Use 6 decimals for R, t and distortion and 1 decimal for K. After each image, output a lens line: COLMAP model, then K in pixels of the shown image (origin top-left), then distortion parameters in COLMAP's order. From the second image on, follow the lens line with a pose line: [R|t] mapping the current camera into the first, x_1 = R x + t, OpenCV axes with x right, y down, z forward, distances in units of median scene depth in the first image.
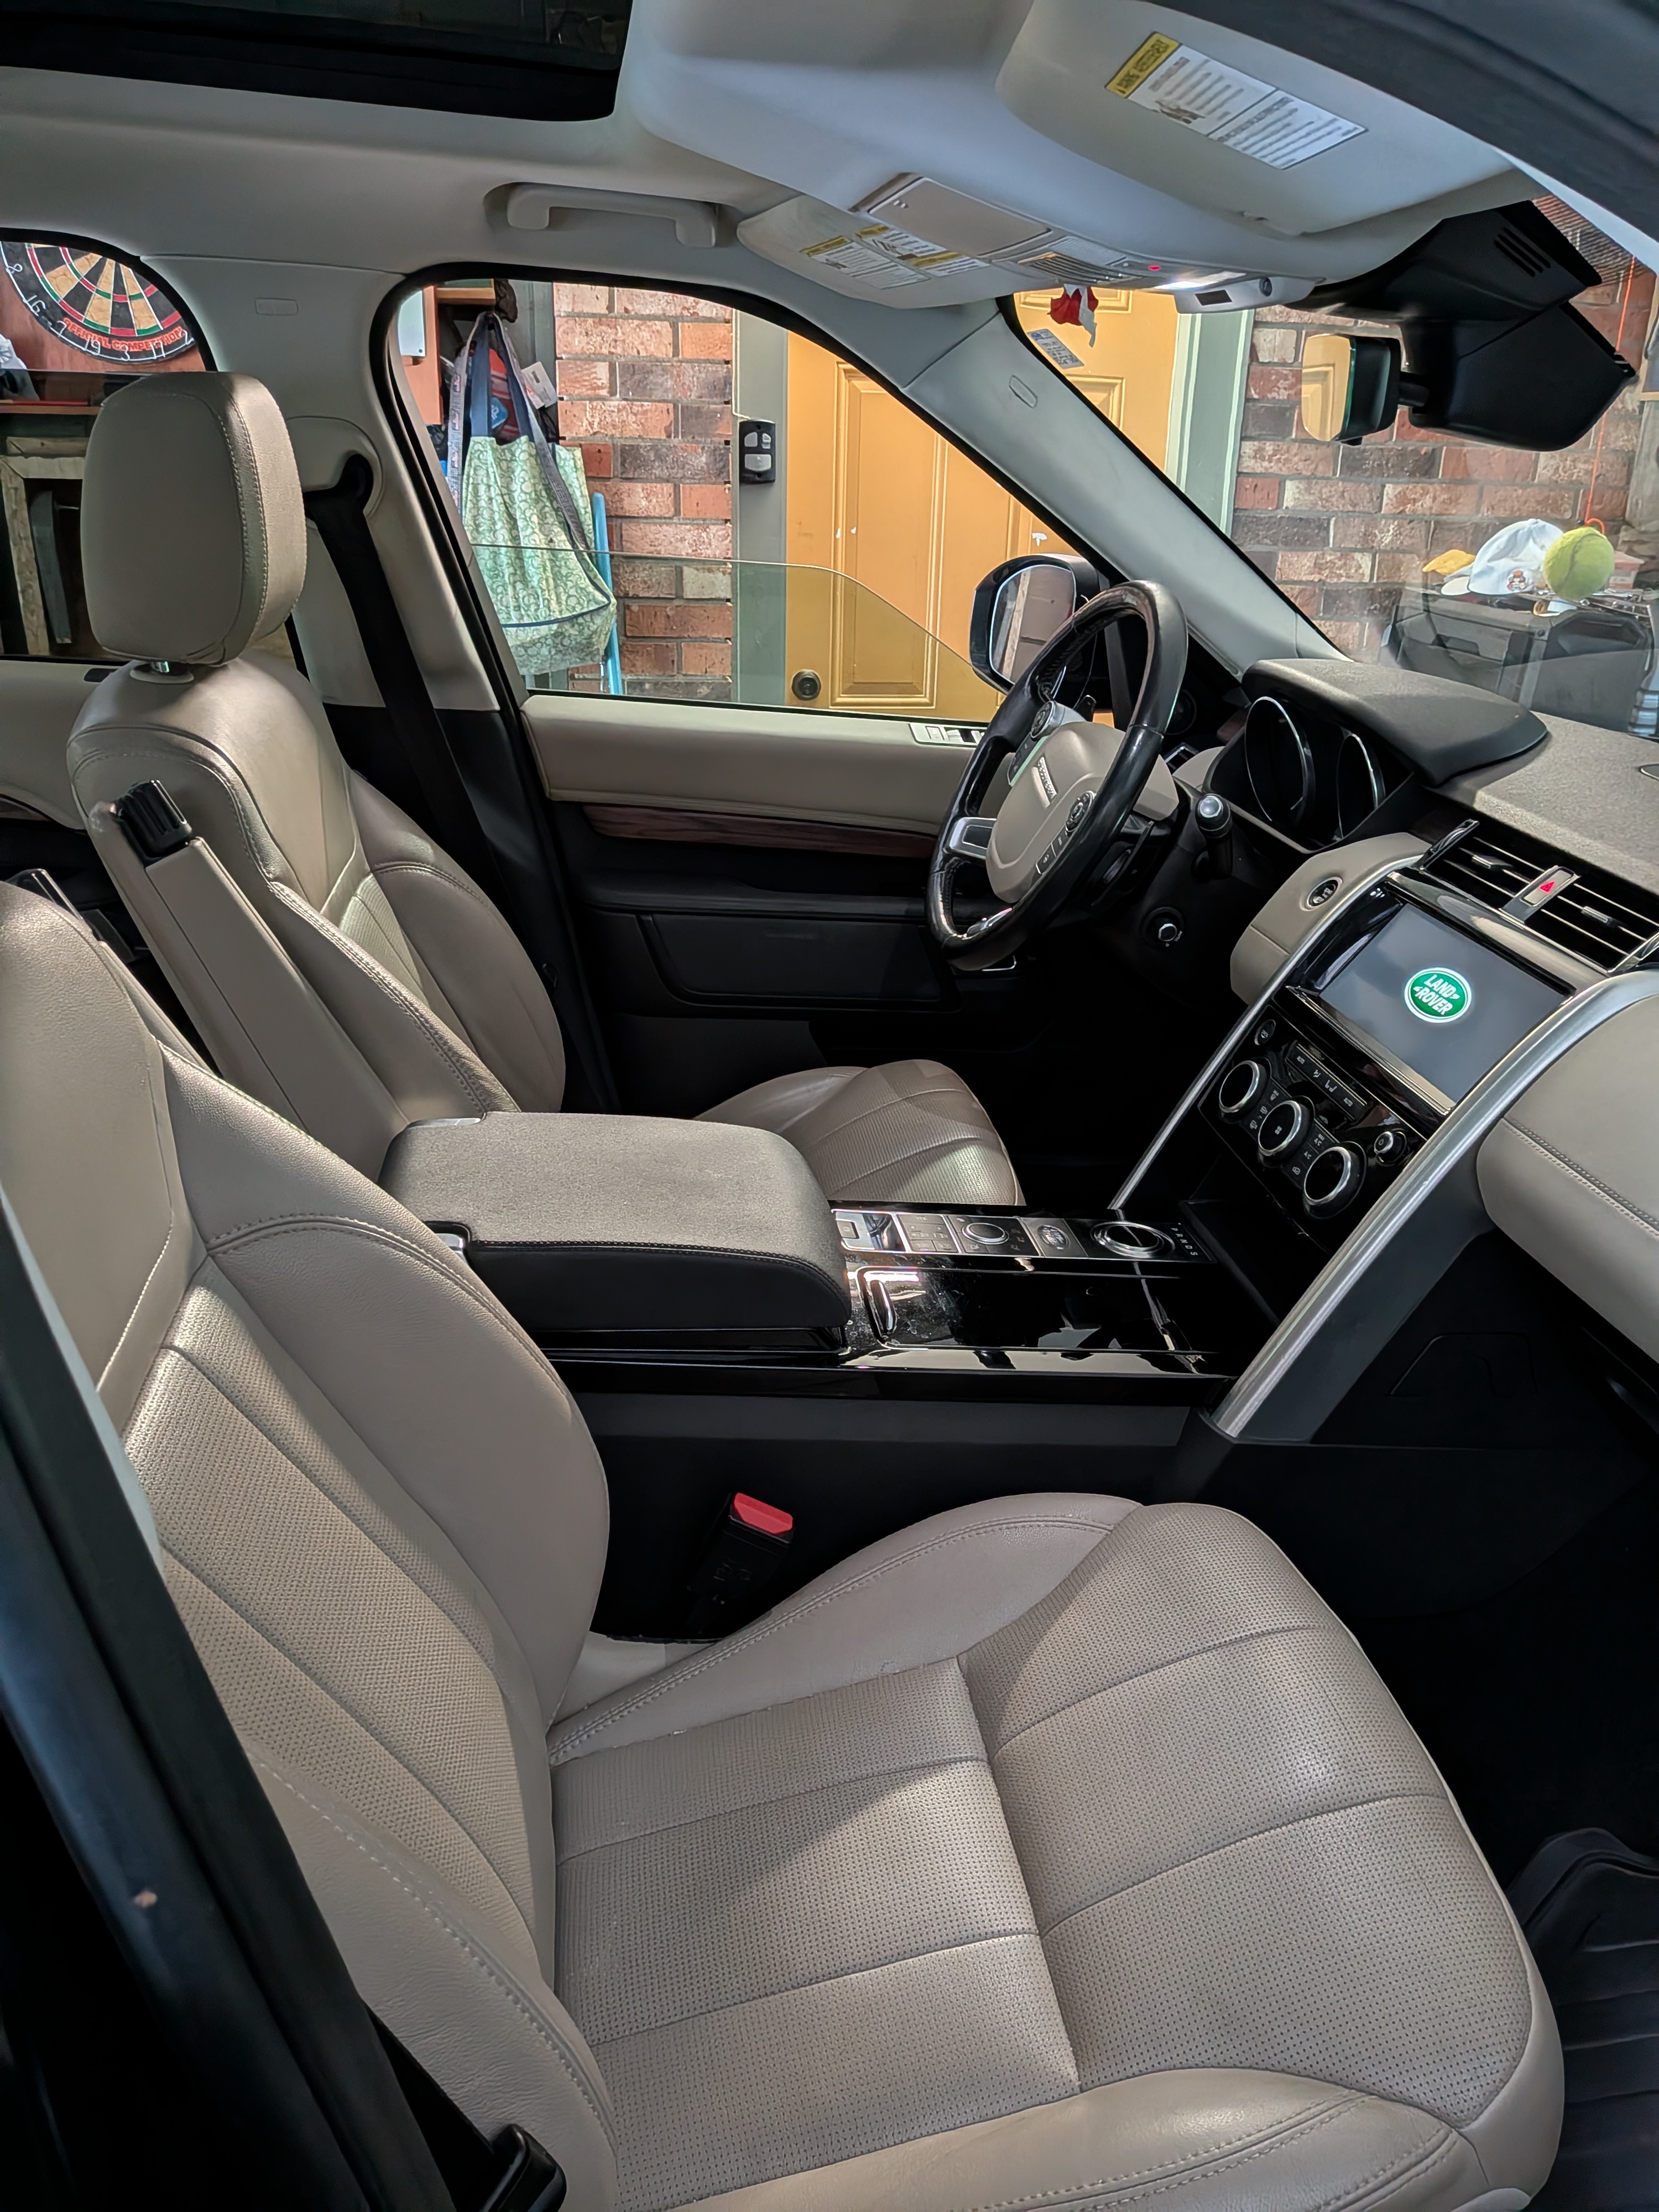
lens RADIAL K [[1658.3, 0, 819.8], [0, 1658.3, 1116.7], [0, 0, 1]] dist [0.139315, -0.252164]
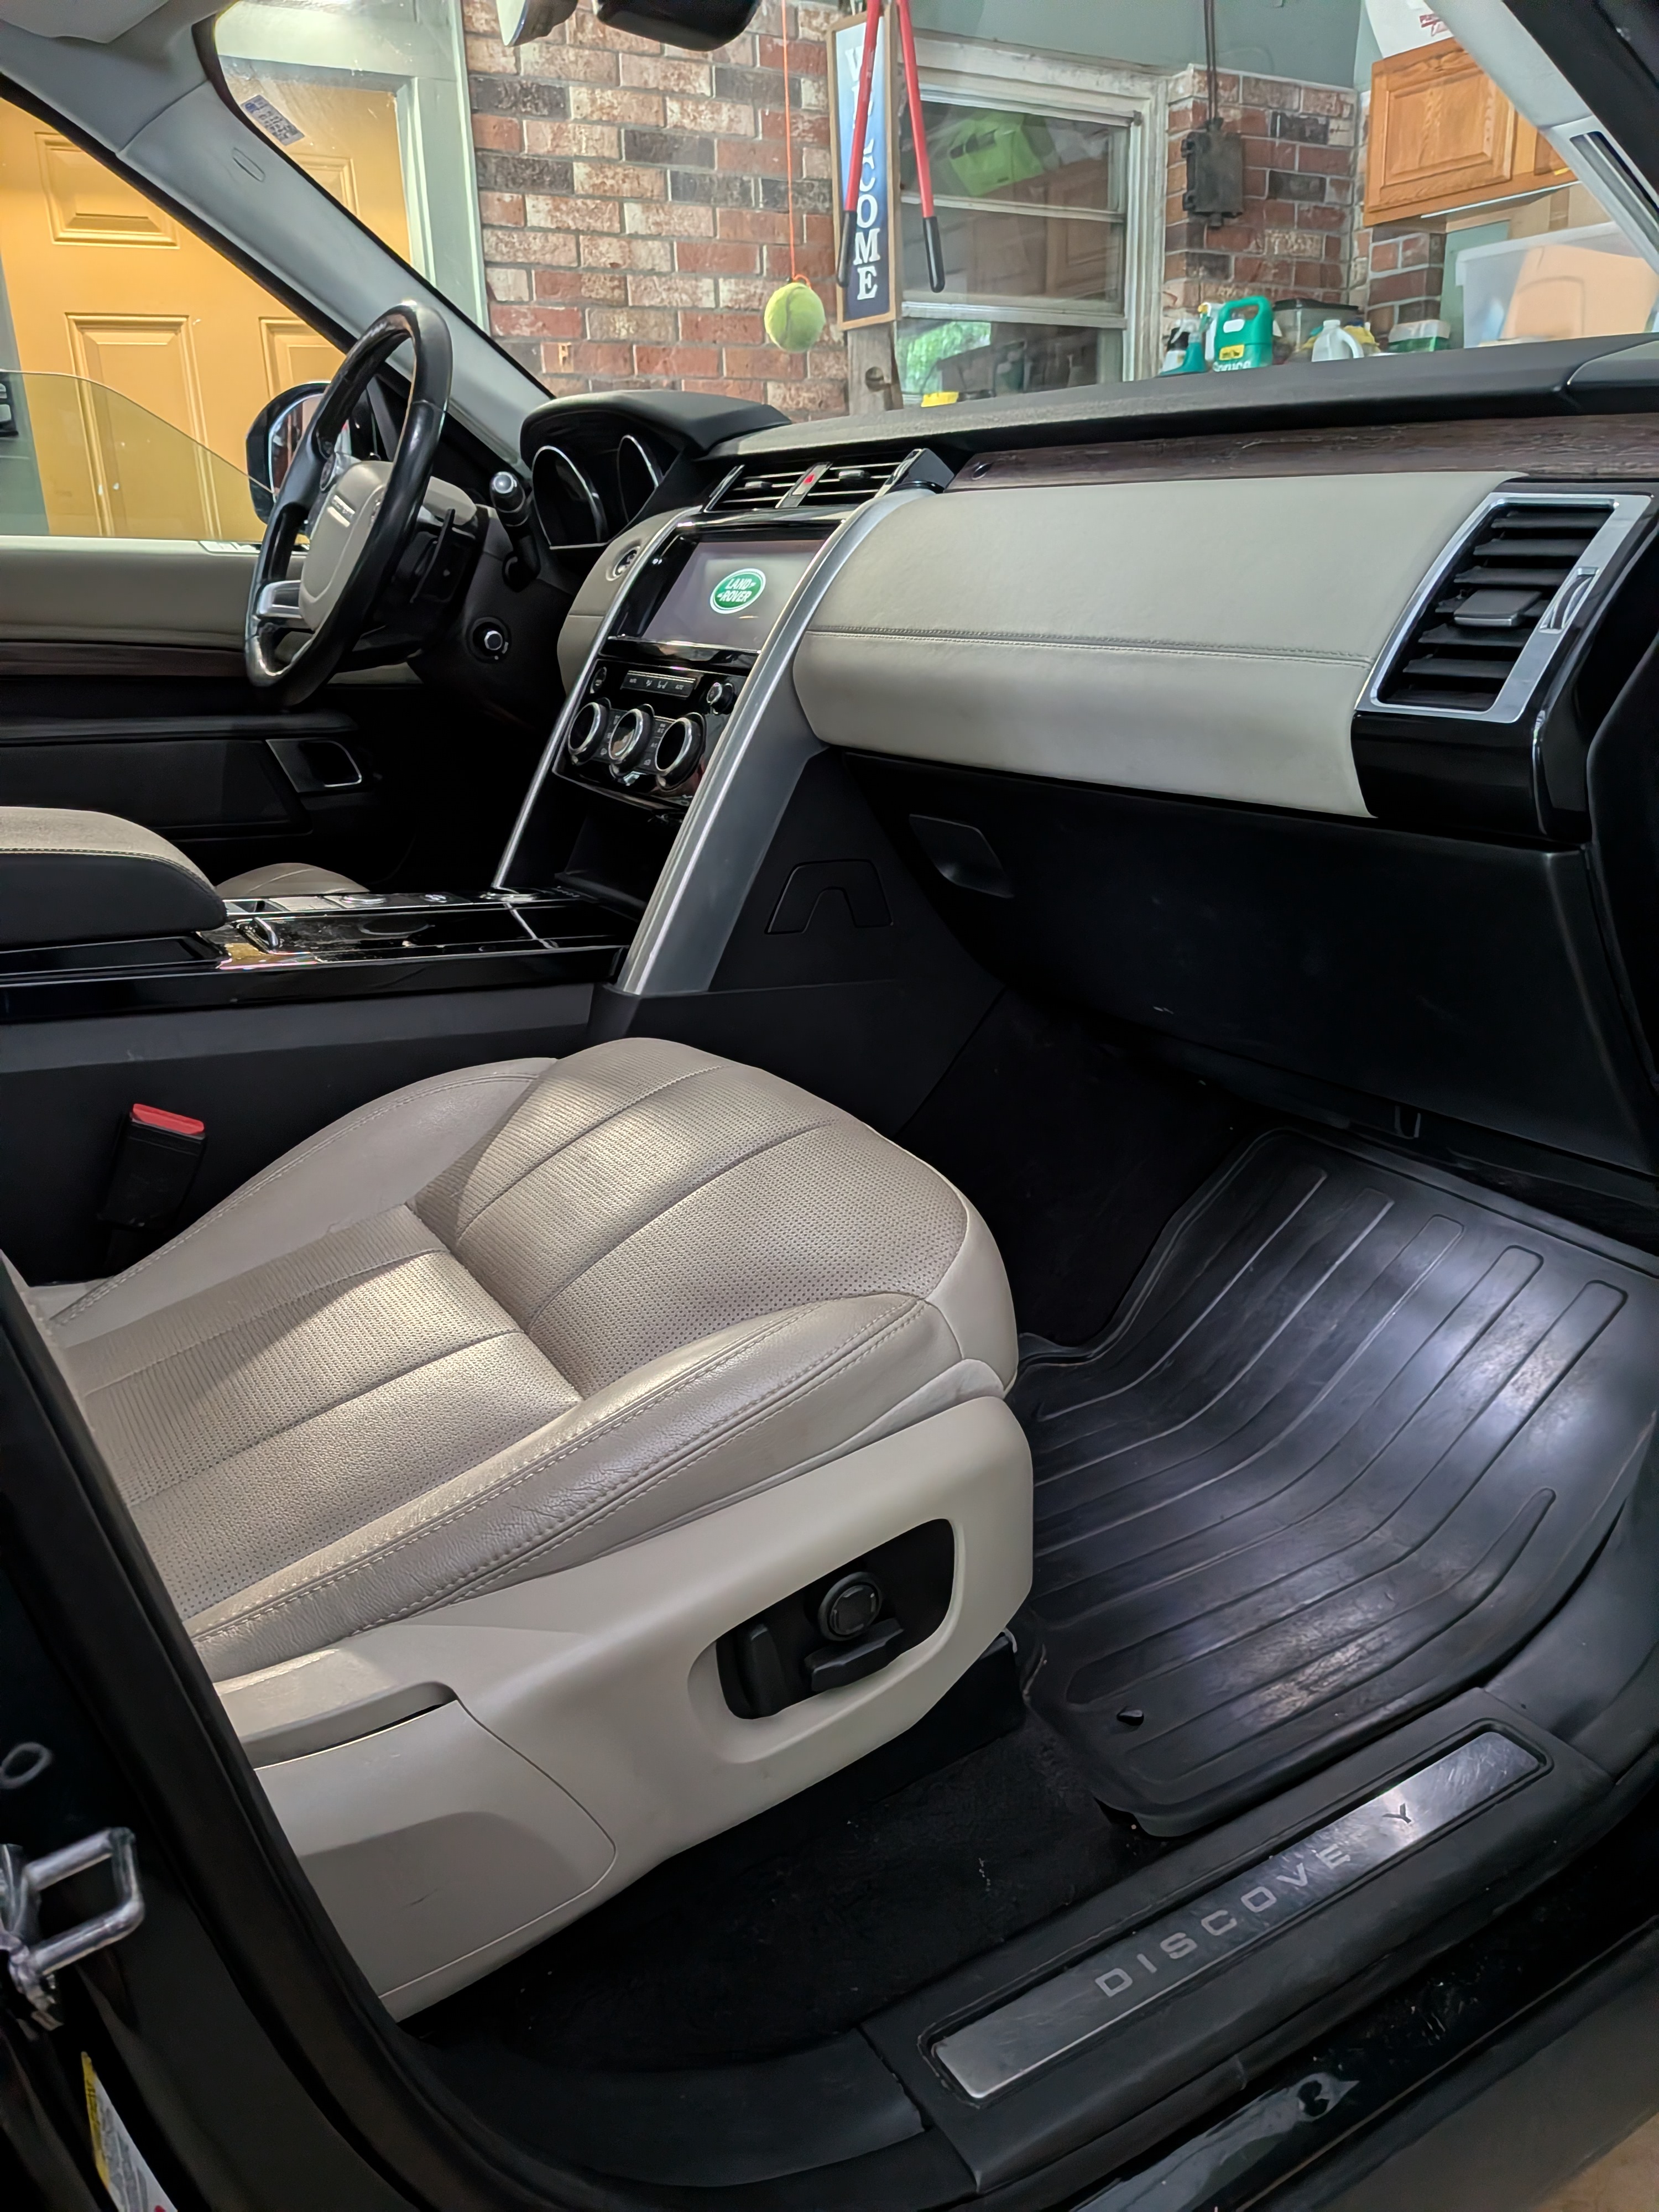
lens RADIAL K [[1658.3, 0, 819.8], [0, 1658.3, 1116.7], [0, 0, 1]] dist [0.139315, -0.252164]
pose [[0.921537, -0.184273, 0.341779, -0.013531], [0.203826, 0.978763, -0.021865, 0.256561], [-0.330491, 0.089813, 0.939526, -0.001404]]
